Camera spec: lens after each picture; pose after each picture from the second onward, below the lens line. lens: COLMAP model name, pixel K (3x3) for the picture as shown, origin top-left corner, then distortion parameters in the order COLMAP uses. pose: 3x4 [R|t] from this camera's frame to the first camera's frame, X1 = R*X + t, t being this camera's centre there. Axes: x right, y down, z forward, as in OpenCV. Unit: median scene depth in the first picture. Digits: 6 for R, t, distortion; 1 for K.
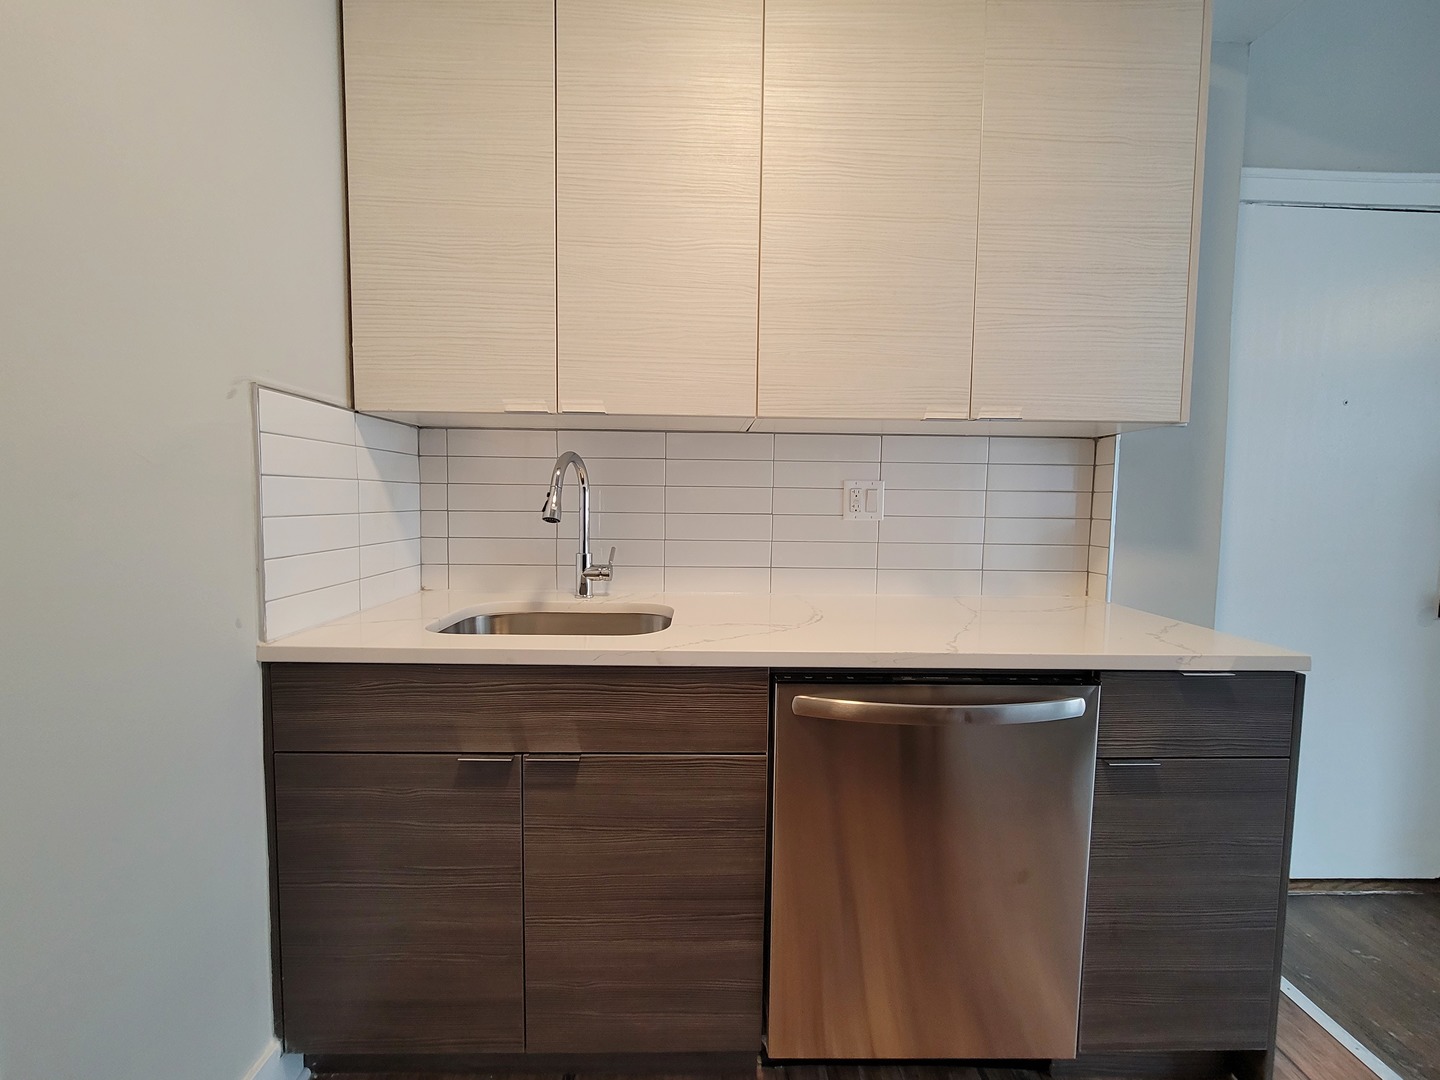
lens RADIAL K [[594.7, 0, 717.9], [0, 594.7, 535.0], [0, 0, 1]] dist [-0.002151, -0.000324]
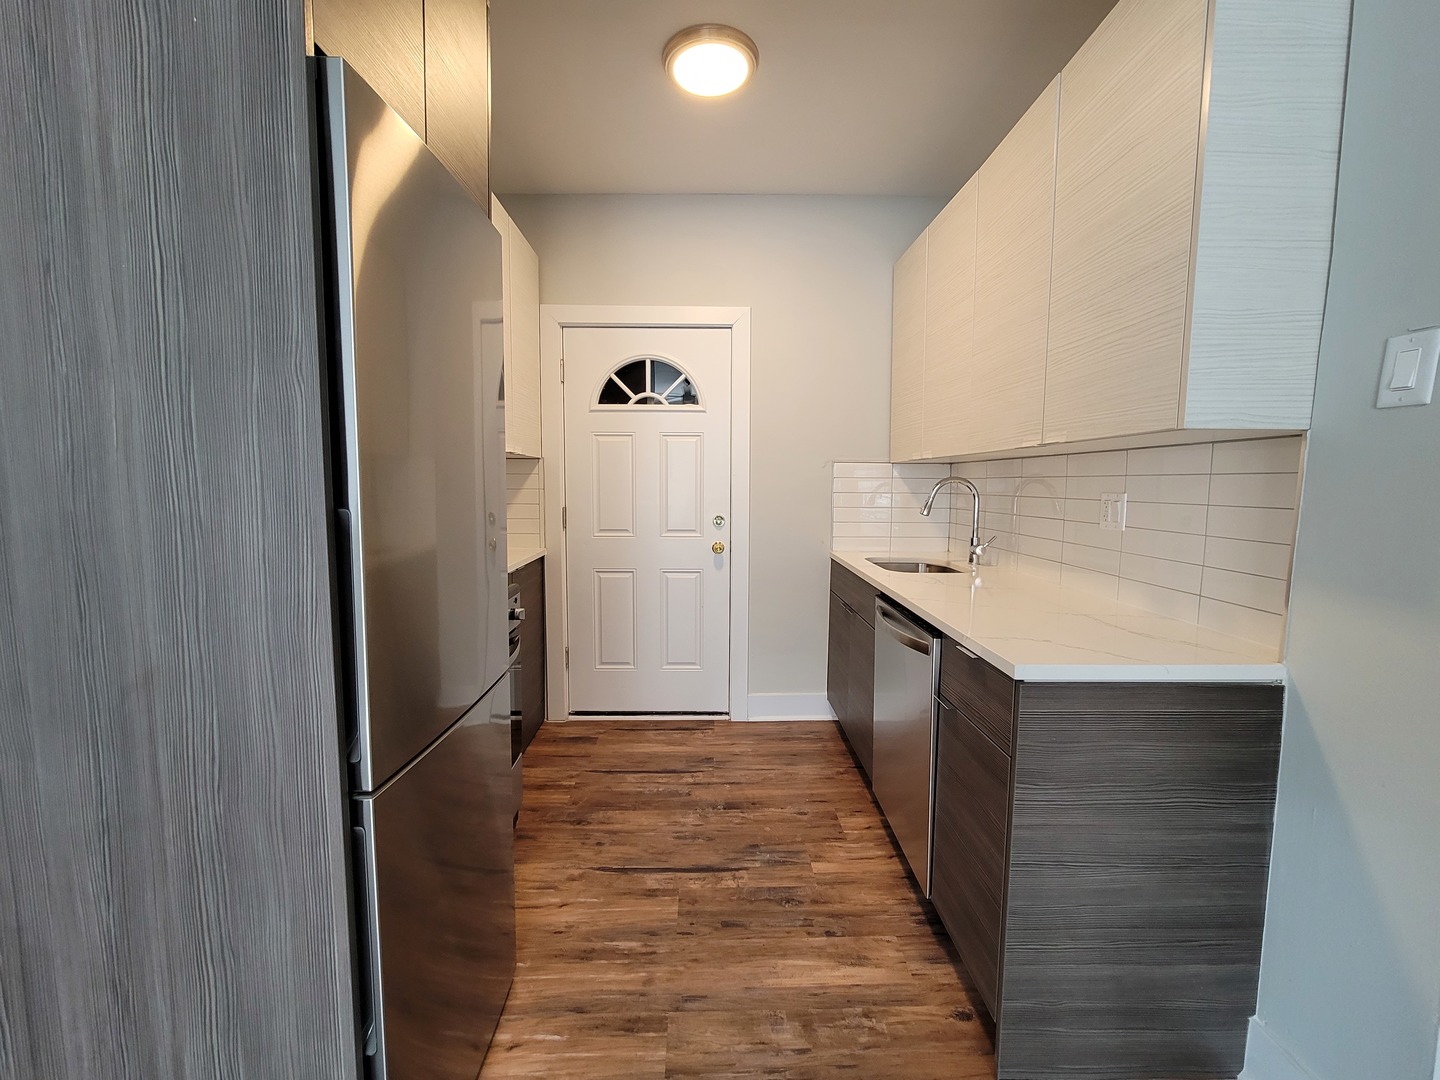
lens RADIAL K [[594.7, 0, 717.9], [0, 594.7, 535.0], [0, 0, 1]] dist [-0.002151, -0.000324]
pose [[0.001984, 0.069293, -0.997594, 1.449815], [-0.081424, 0.994295, 0.068902, -0.033051], [0.996678, 0.081092, 0.007615, 0.289220]]
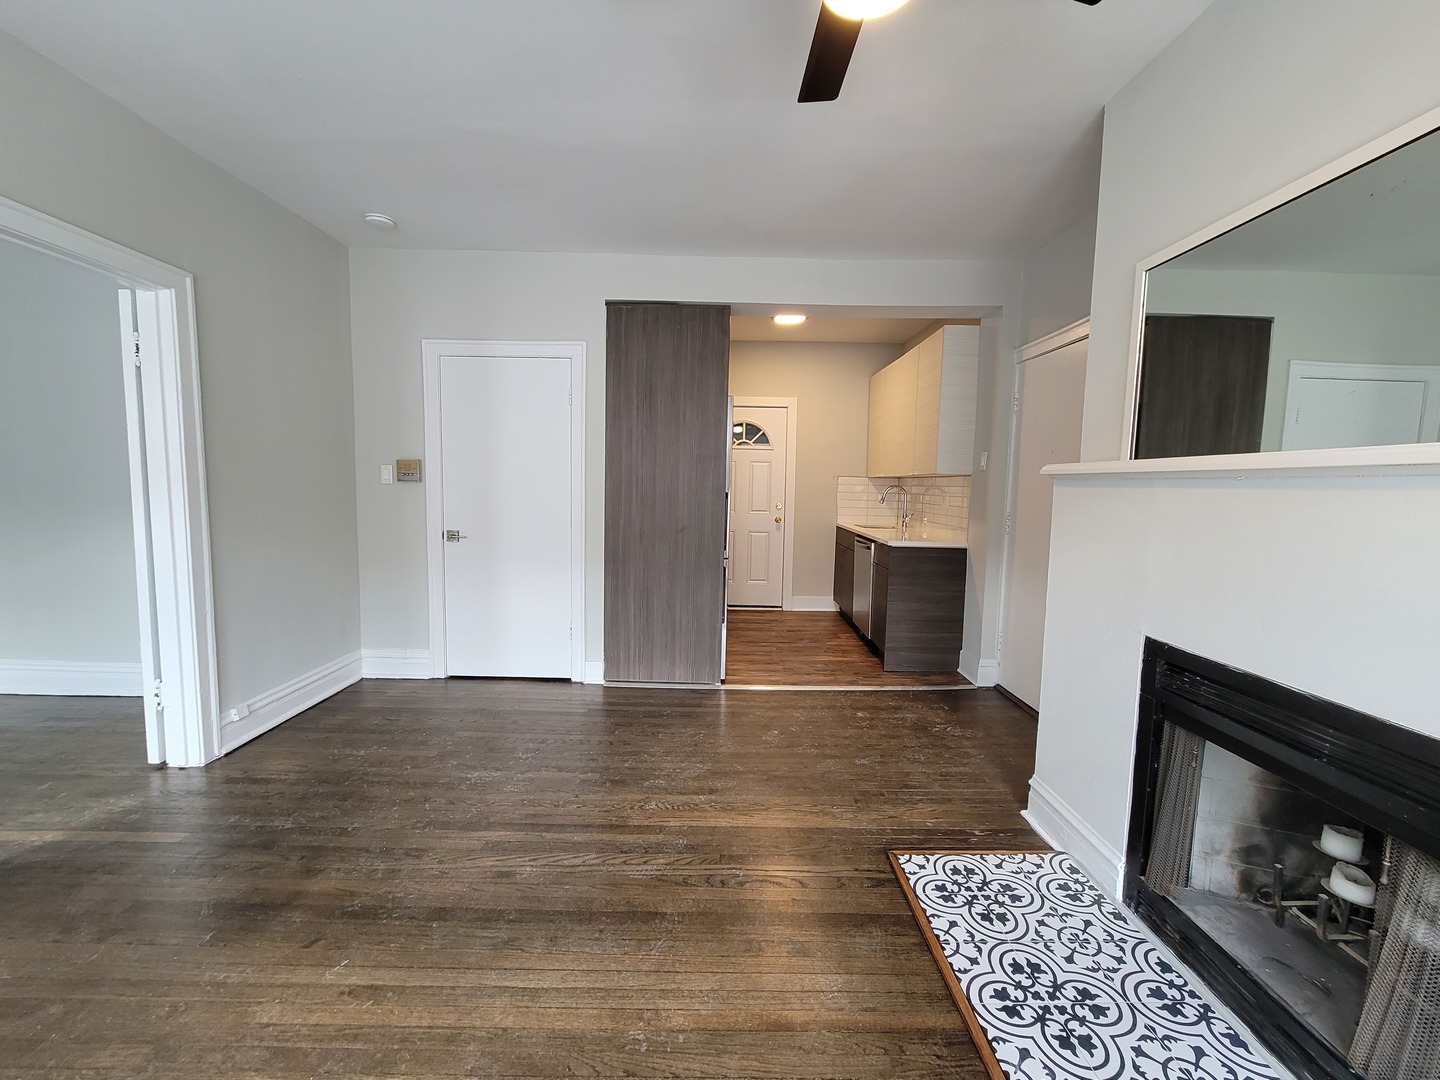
lens RADIAL K [[594.7, 0, 717.9], [0, 594.7, 535.0], [0, 0, 1]] dist [-0.002151, -0.000324]
pose [[-0.010946, 0.068873, -0.997565, 3.363888], [-0.094278, 0.993110, 0.069600, 0.014327], [0.995486, 0.094811, -0.004377, -0.061351]]
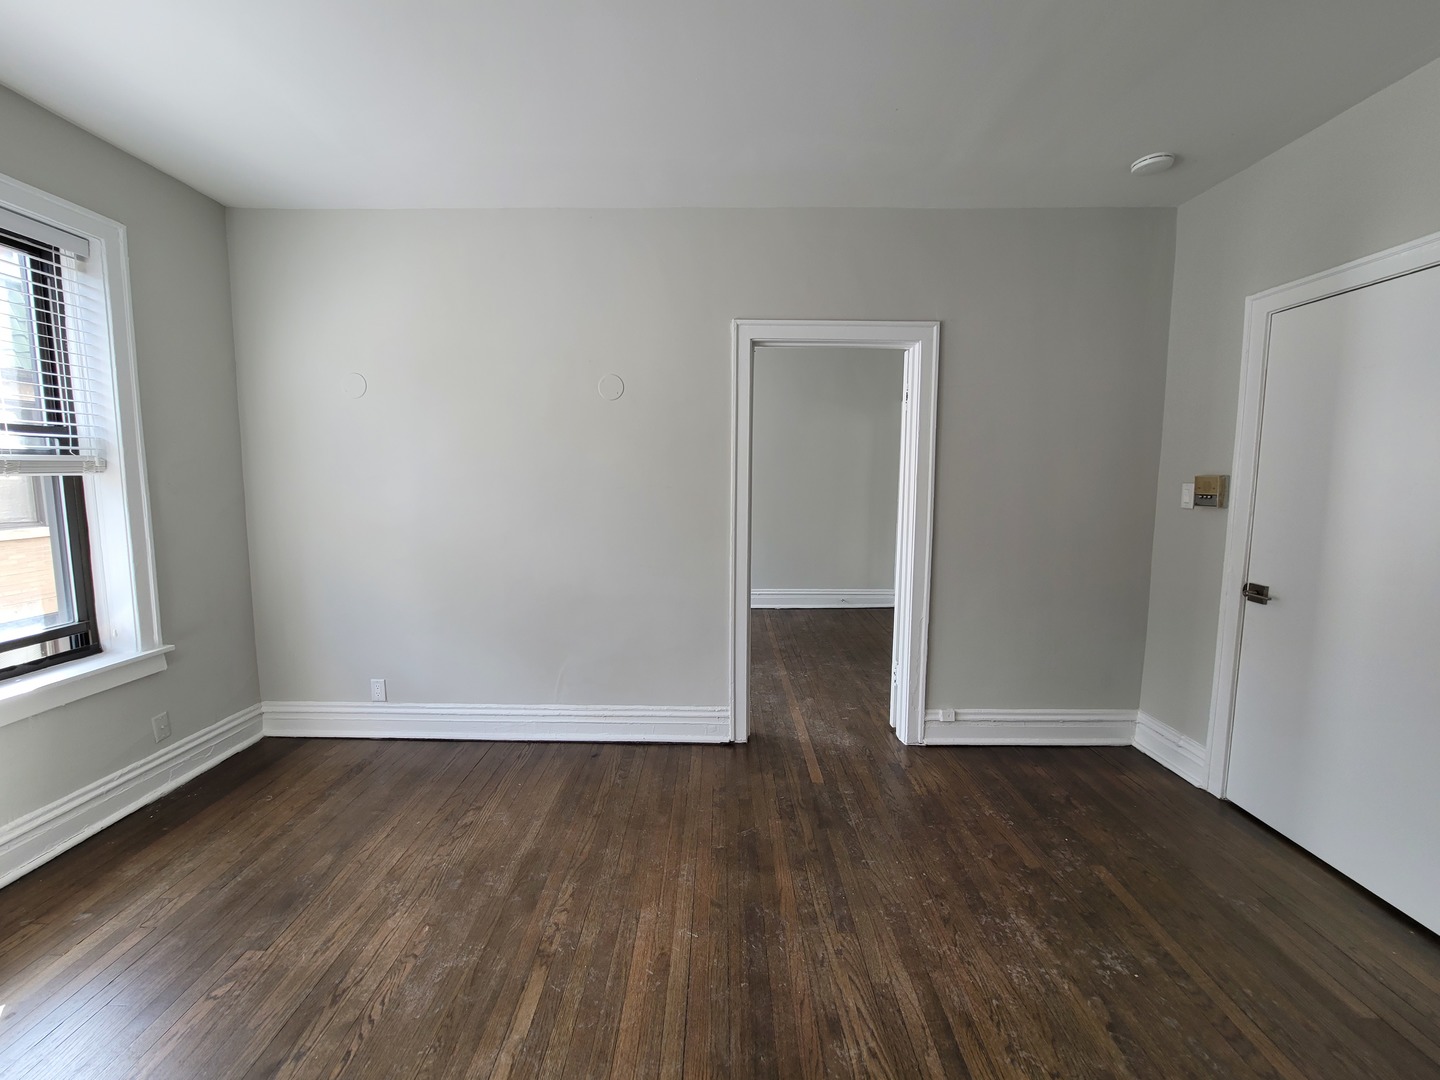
lens RADIAL K [[594.7, 0, 717.9], [0, 594.7, 535.0], [0, 0, 1]] dist [-0.002151, -0.000324]
pose [[-0.999573, -0.022632, 0.018496, 2.317232], [-0.018983, 0.983854, 0.177965, -0.113824], [-0.022225, 0.177538, -0.983863, 0.391502]]
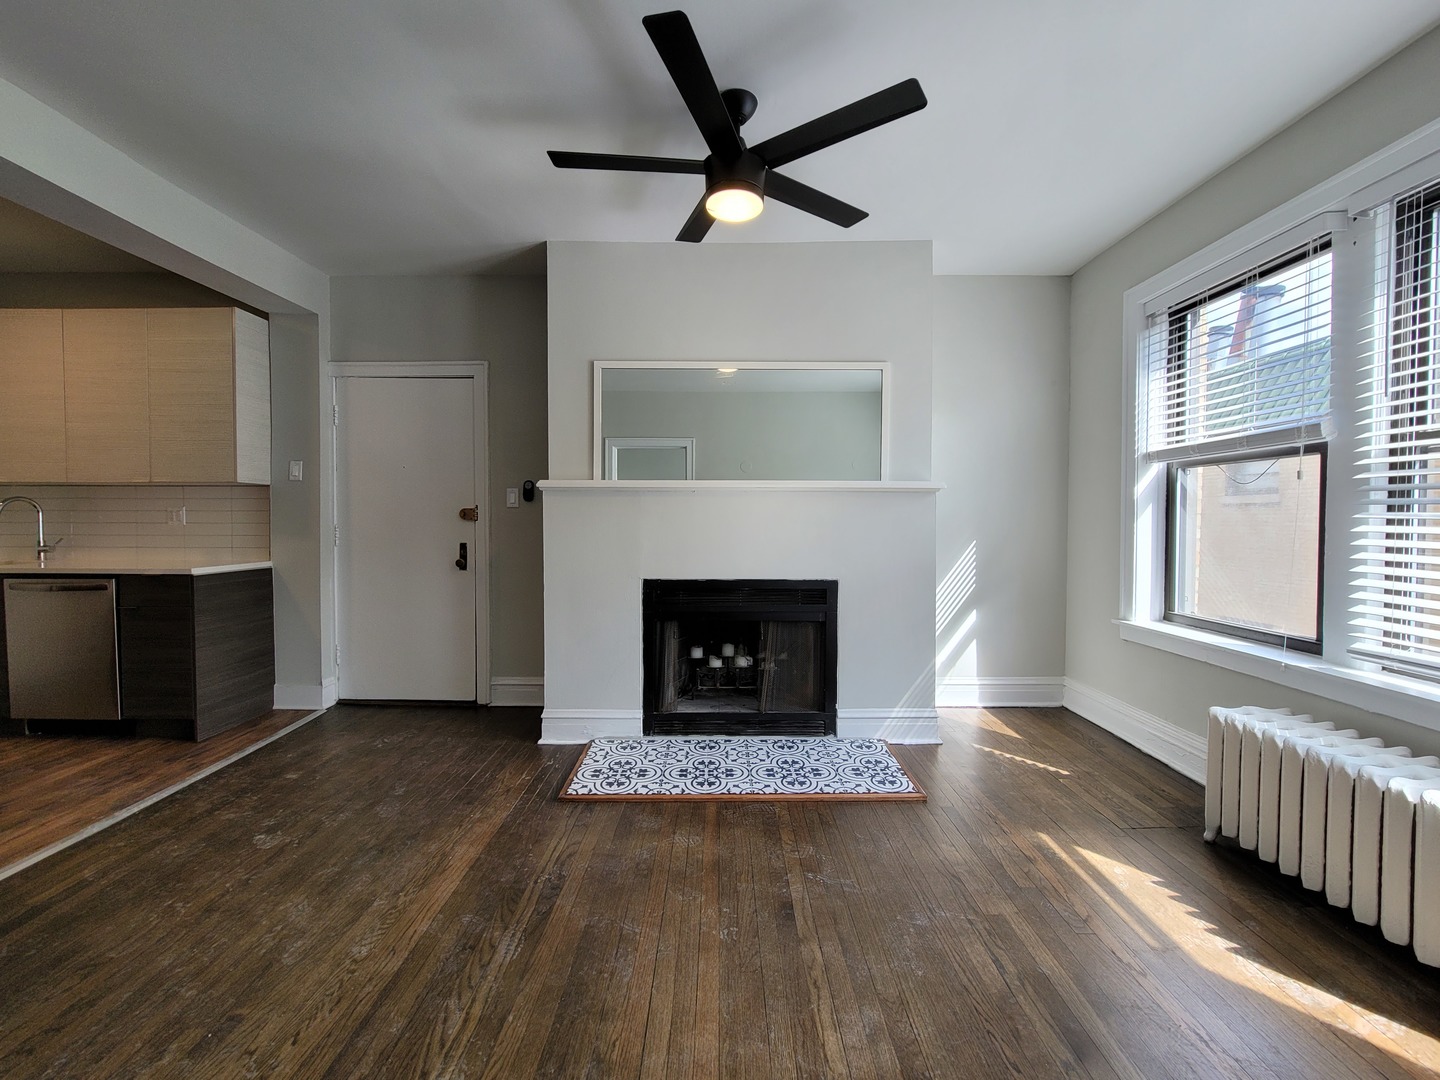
lens RADIAL K [[594.7, 0, 717.9], [0, 594.7, 535.0], [0, 0, 1]] dist [-0.002151, -0.000324]
pose [[0.999752, -0.014433, -0.016968, 2.509707], [0.013617, 0.998789, -0.047272, 0.159517], [0.017630, 0.047029, 0.998738, -1.290913]]
